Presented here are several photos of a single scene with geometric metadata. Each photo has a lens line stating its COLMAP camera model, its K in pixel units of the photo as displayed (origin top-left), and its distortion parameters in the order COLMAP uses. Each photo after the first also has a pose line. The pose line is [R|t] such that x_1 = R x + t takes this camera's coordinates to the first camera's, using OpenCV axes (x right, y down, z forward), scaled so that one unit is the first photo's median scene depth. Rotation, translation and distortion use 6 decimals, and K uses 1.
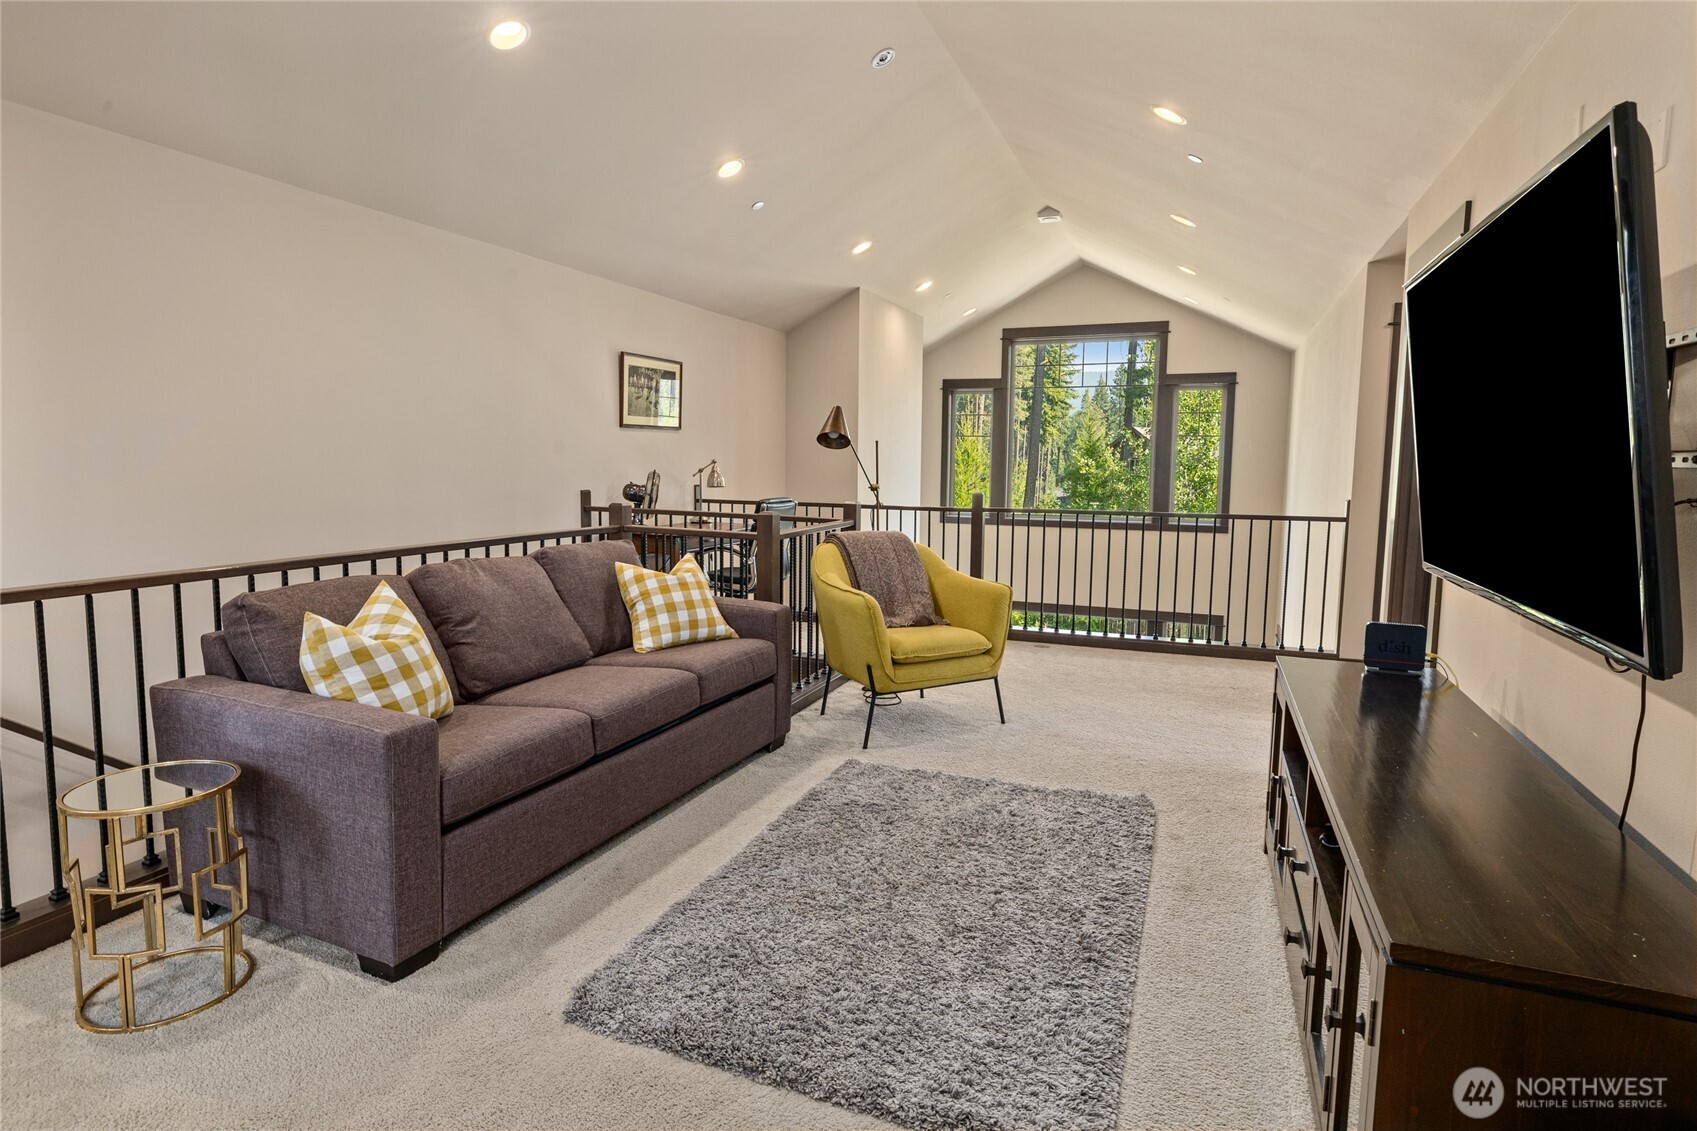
lens RADIAL K [[886.1, 0, 852.1], [0, 886.1, 569.0], [0, 0, 1]] dist [-0.025189, -0.000175]
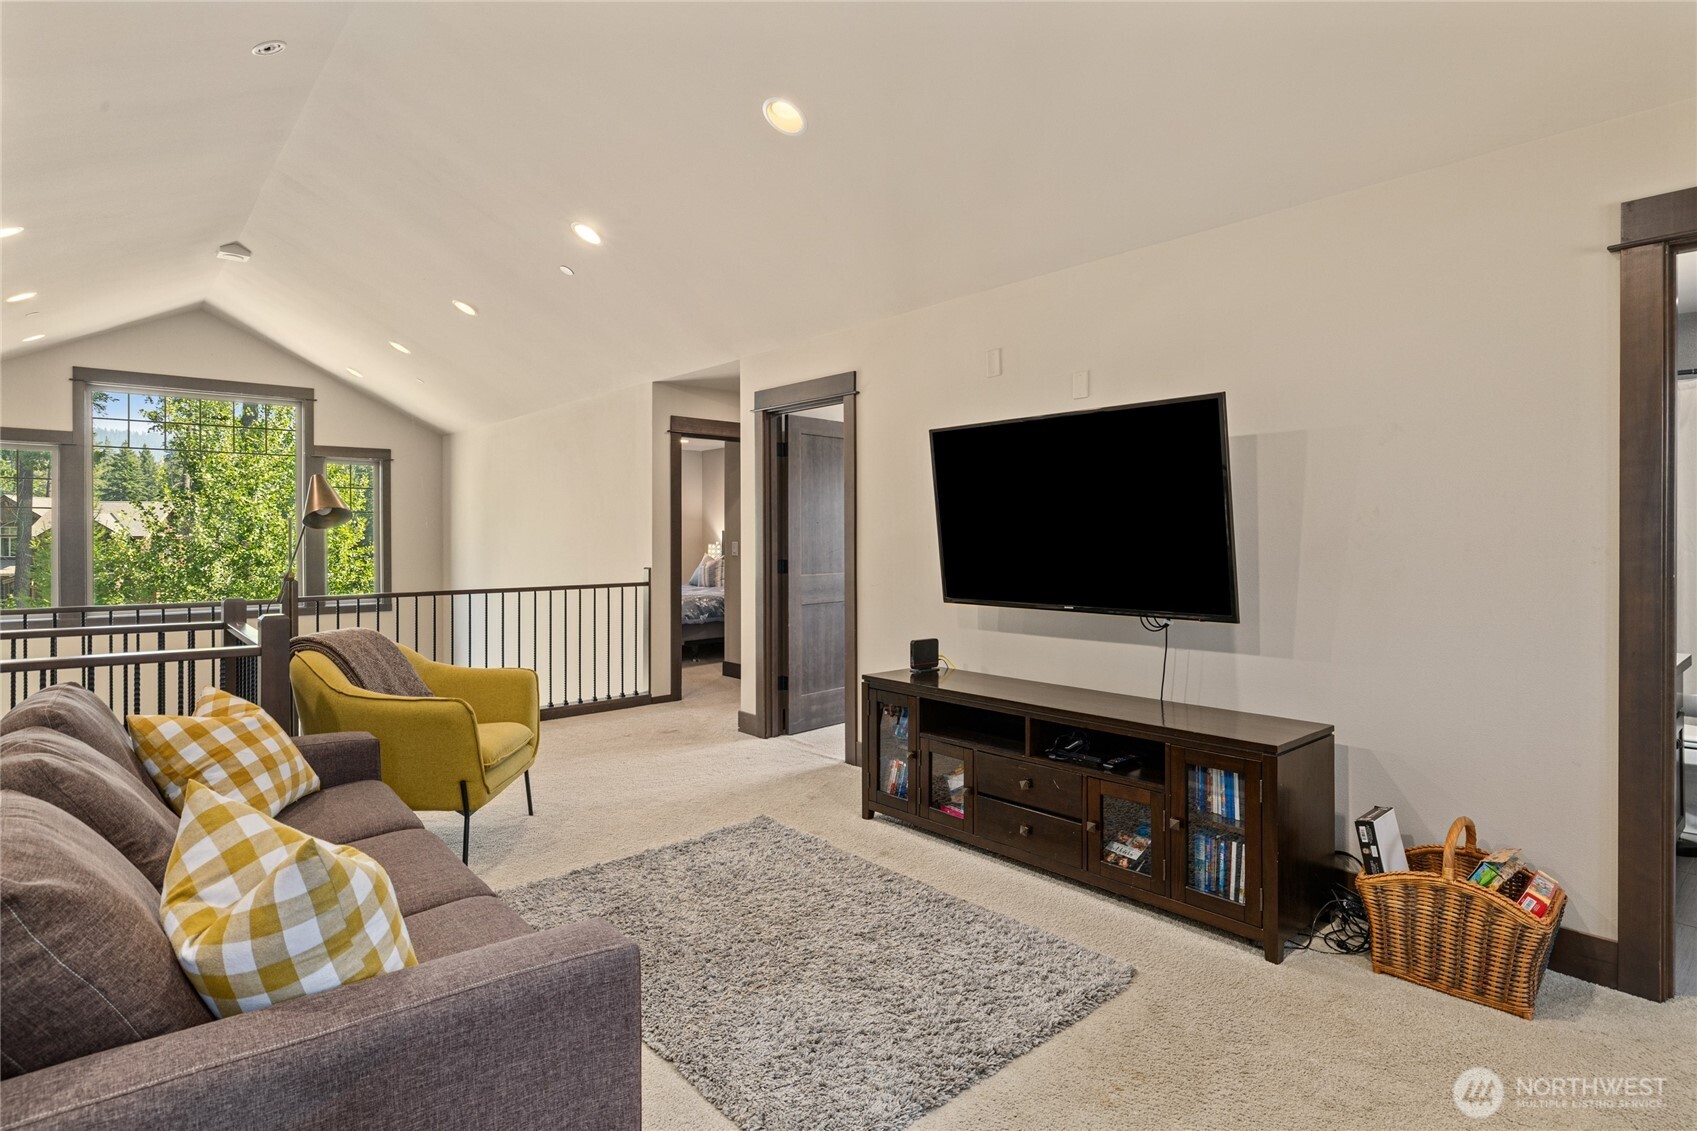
lens RADIAL K [[883.8, 0, 850.6], [0, 883.8, 547.2], [0, 0, 1]] dist [-0.020505, -0.000276]
pose [[0.420613, -0.014488, 0.907124, -0.250555], [0.116064, 0.992516, -0.037965, -0.015751], [-0.899785, 0.121253, 0.419147, 0.126820]]
